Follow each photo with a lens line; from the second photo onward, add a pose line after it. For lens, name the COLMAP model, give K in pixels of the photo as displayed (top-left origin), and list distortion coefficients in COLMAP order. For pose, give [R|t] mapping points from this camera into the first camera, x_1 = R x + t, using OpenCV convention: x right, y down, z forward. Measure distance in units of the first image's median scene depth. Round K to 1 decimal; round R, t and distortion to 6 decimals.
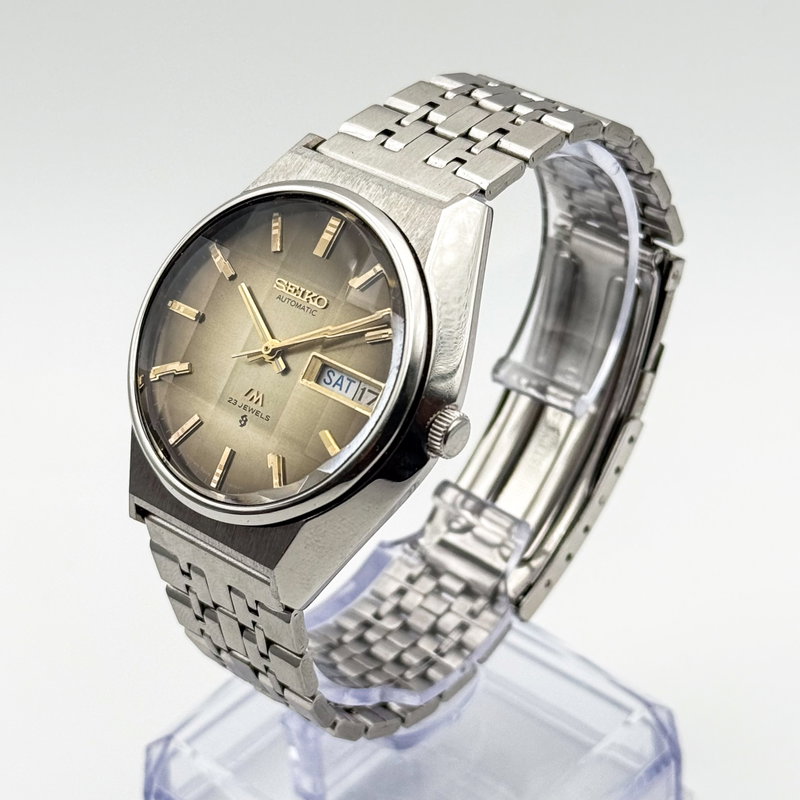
lens RADIAL K [[2052.3, 0, 398.4], [0, 2052.3, 404.8], [0, 0, 1]] dist [0.272402, 0.000000]
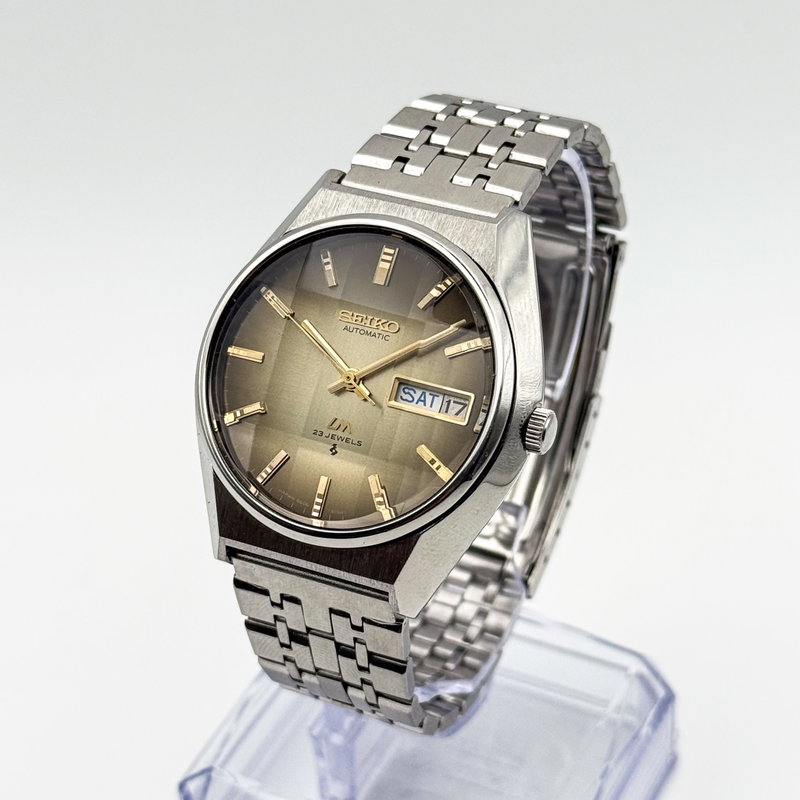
lens RADIAL K [[2052.3, 0, 397.2], [0, 2052.3, 397.5], [0, 0, 1]] dist [0.272402, 0.000000]
pose [[0.965626, -0.150074, 0.212235, -0.251355], [0.149962, 0.988550, 0.016720, -0.029676], [-0.212314, 0.015682, 0.977076, -0.028978]]
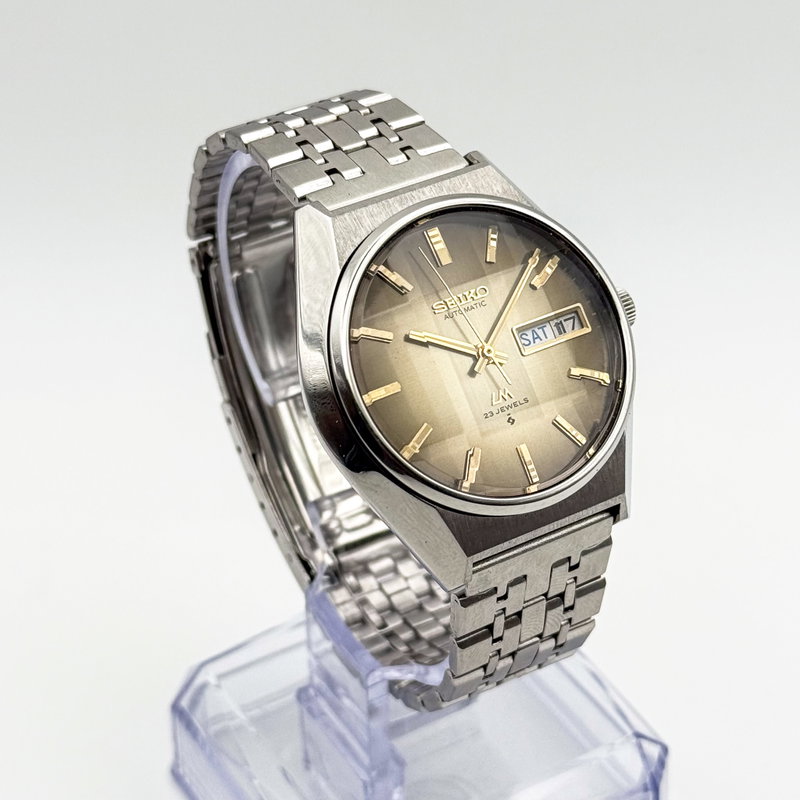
lens RADIAL K [[2052.3, 0, 404.0], [0, 2052.3, 400.4], [0, 0, 1]] dist [0.272402, 0.000000]
pose [[0.365831, -0.545980, 0.753706, -0.861407], [0.584660, 0.764918, 0.270321, -0.308663], [-0.724113, 0.341770, 0.599044, 0.377475]]
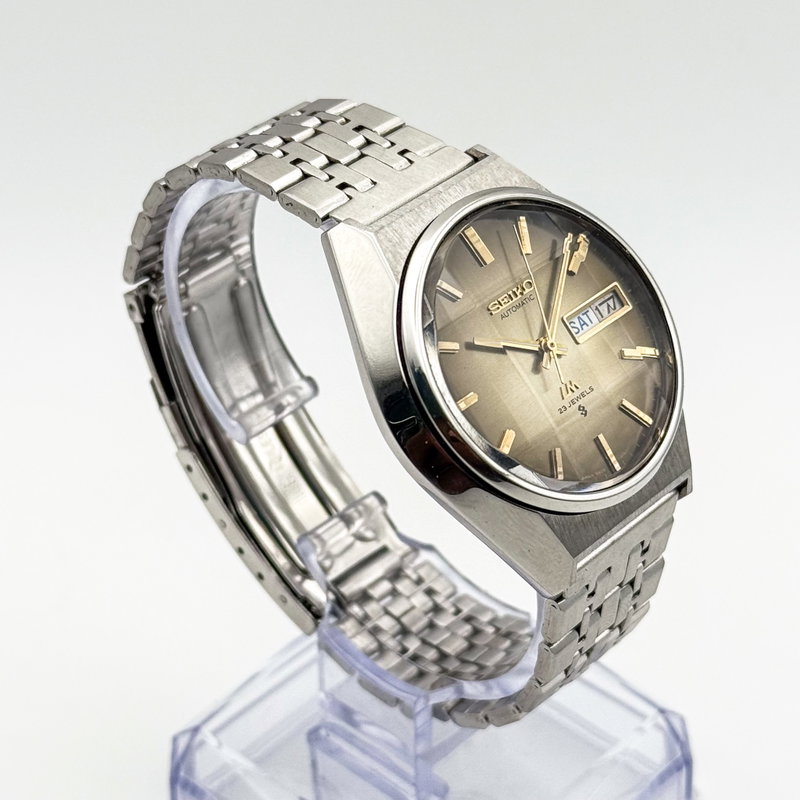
lens RADIAL K [[2052.3, 0, 405.0], [0, 2052.3, 395.3], [0, 0, 1]] dist [0.272402, 0.000000]
pose [[0.099774, -0.580065, 0.808437, -0.883683], [0.628294, 0.666750, 0.400862, -0.451756], [-0.771551, 0.467941, 0.430976, 0.590773]]
